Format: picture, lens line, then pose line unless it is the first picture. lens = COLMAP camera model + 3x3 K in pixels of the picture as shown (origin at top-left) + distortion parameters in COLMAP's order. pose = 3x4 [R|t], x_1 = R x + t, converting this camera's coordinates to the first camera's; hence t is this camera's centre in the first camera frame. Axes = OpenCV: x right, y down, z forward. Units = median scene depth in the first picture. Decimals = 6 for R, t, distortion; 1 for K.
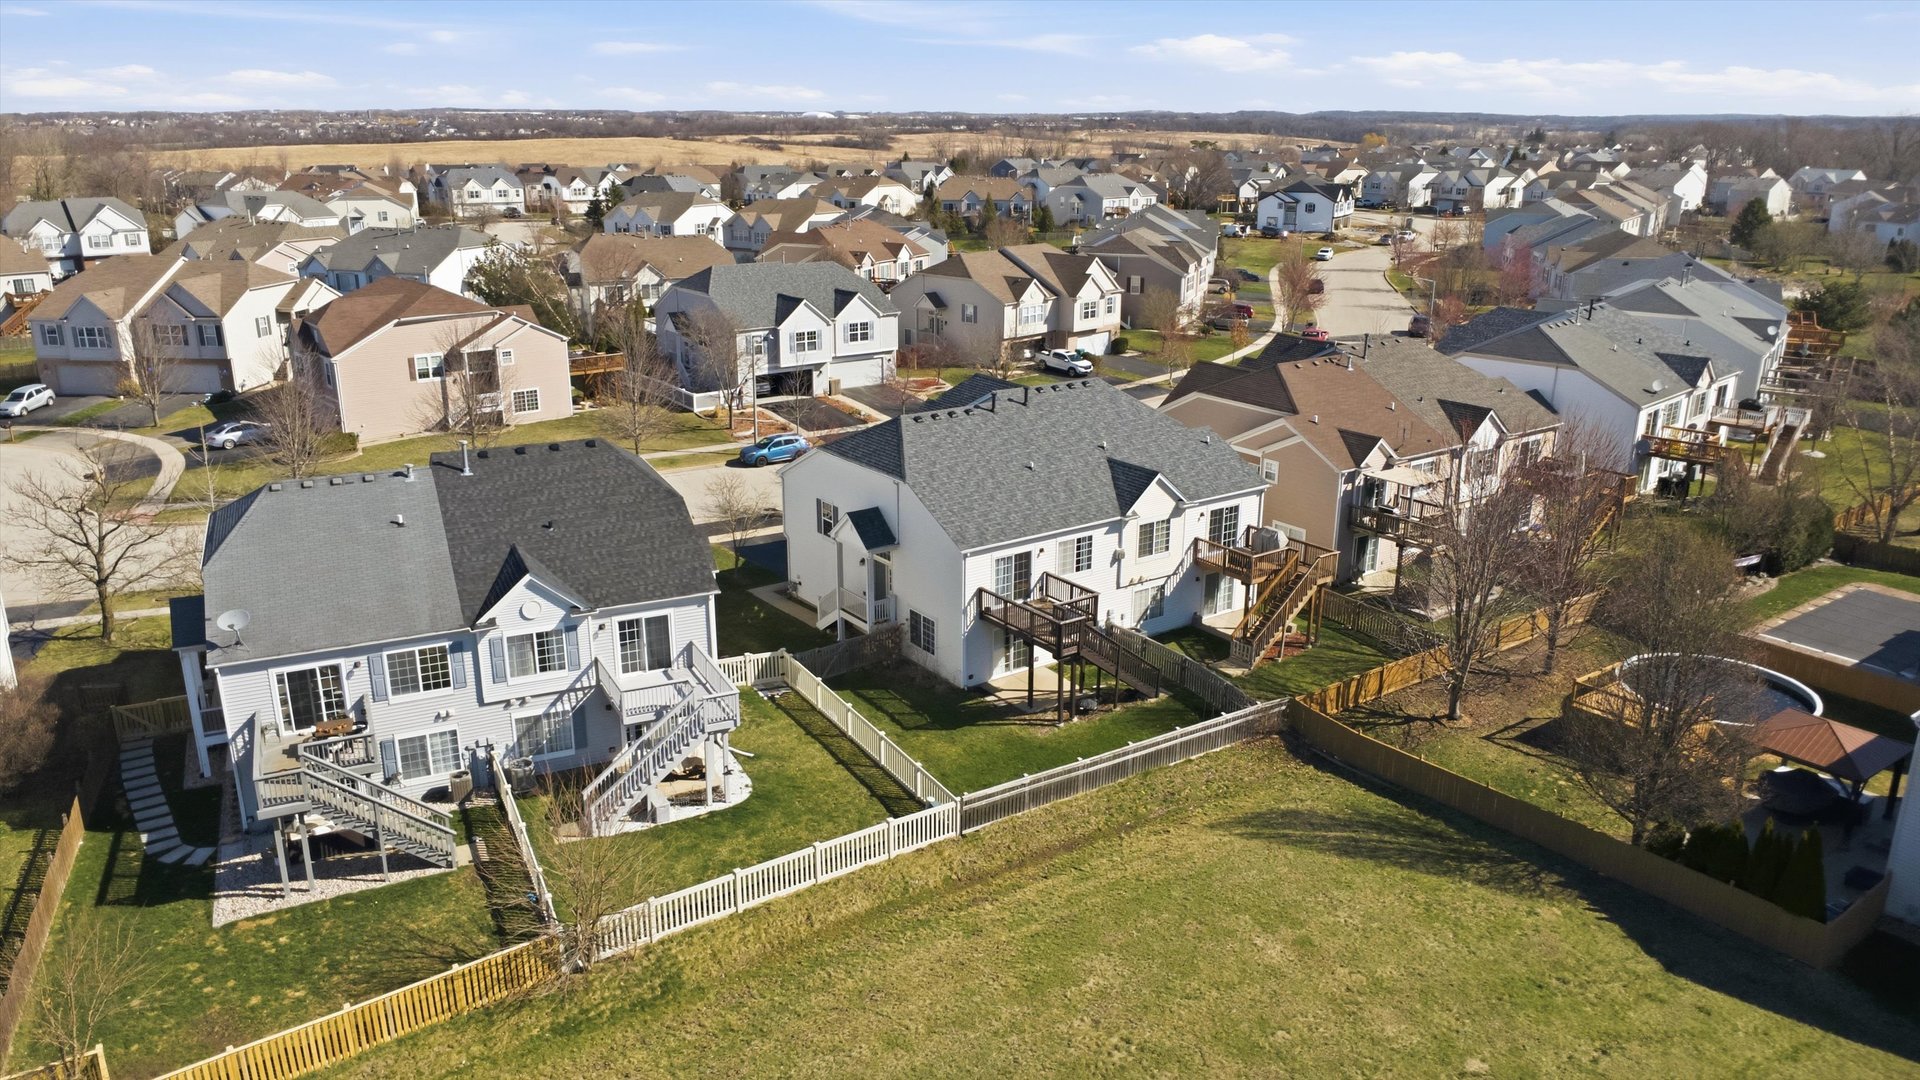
lens RADIAL K [[1362.0, 0, 960.0], [0, 1362.0, 540.0], [0, 0, 1]] dist [0.019509, -0.001944]
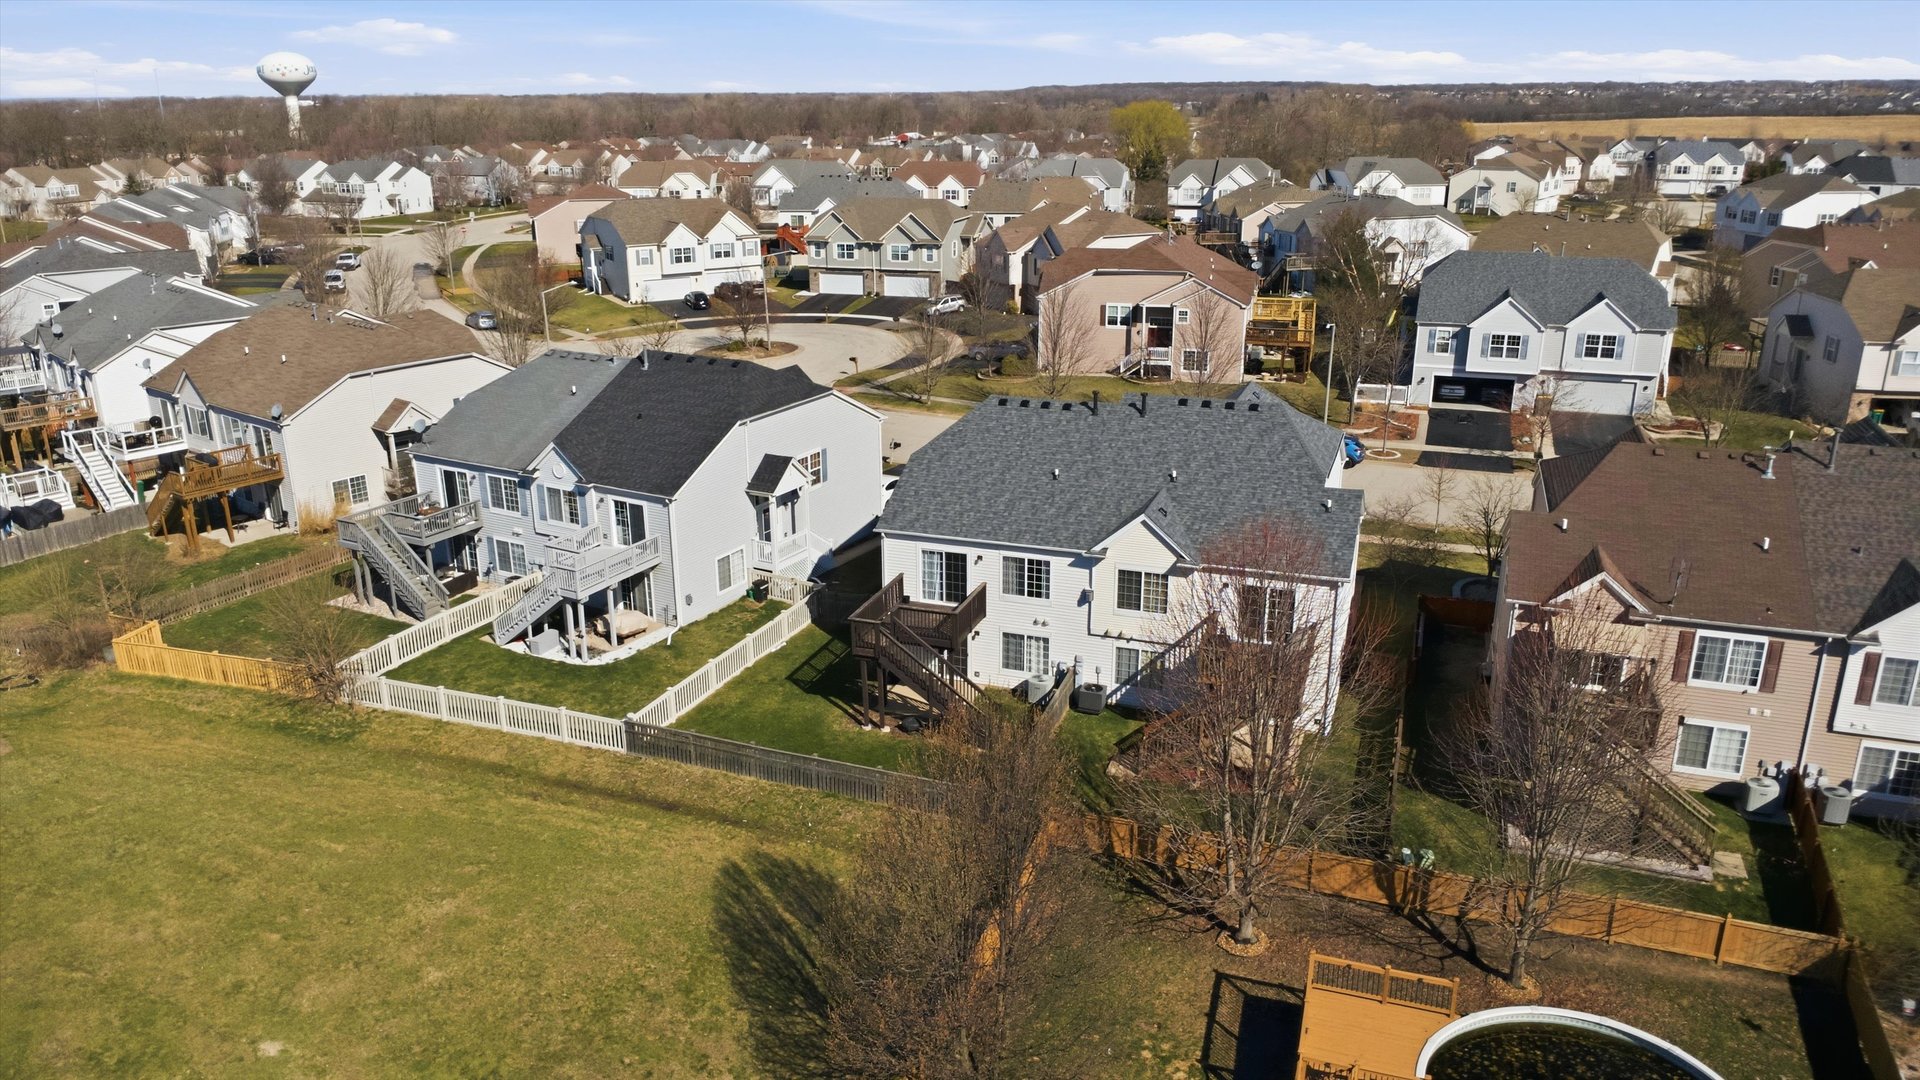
lens RADIAL K [[1384.9, 0, 960.0], [0, 1384.9, 540.0], [0, 0, 1]] dist [0.008508, -0.009770]
pose [[0.565145, 0.250733, -0.785967, 0.452619], [-0.238394, 0.961687, 0.135374, -0.073382], [0.789797, 0.110864, 0.603266, 0.250189]]
